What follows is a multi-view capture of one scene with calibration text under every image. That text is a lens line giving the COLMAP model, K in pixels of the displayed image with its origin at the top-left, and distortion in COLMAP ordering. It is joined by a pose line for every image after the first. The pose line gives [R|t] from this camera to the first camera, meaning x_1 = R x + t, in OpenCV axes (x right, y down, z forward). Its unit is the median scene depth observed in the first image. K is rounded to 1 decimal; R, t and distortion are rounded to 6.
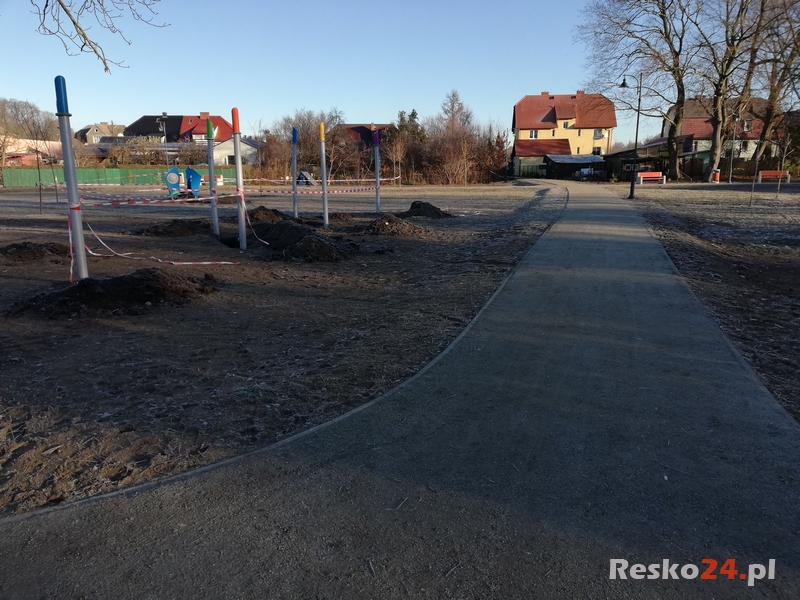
lens RADIAL K [[616.5, 0, 406.2], [0, 616.5, 298.1], [0, 0, 1]] dist [-0.001405, -0.004466]
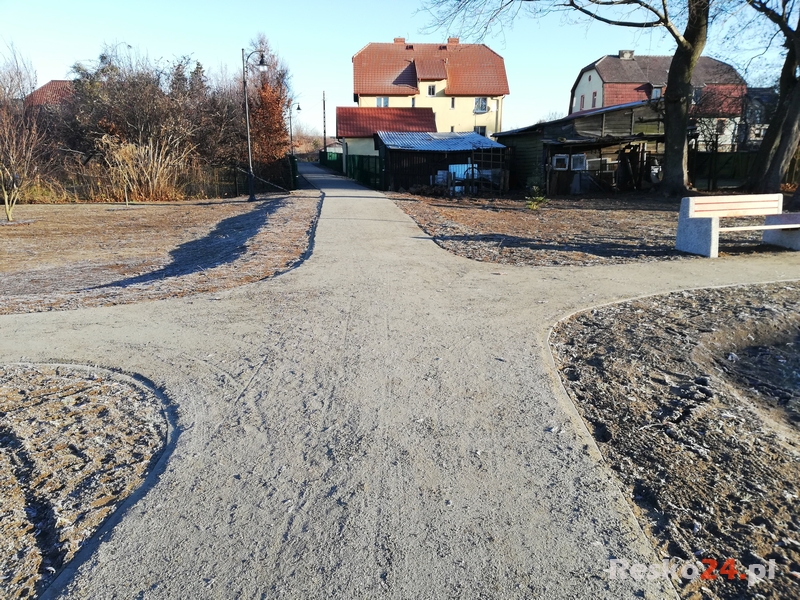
lens RADIAL K [[616.5, 0, 399.3], [0, 616.5, 299.9], [0, 0, 1]] dist [-0.001405, -0.004466]
pose [[0.985337, -0.033272, 0.167346, 0.112857], [0.029339, 0.999233, 0.025922, -0.082861], [-0.168081, -0.020632, 0.985557, 0.377343]]
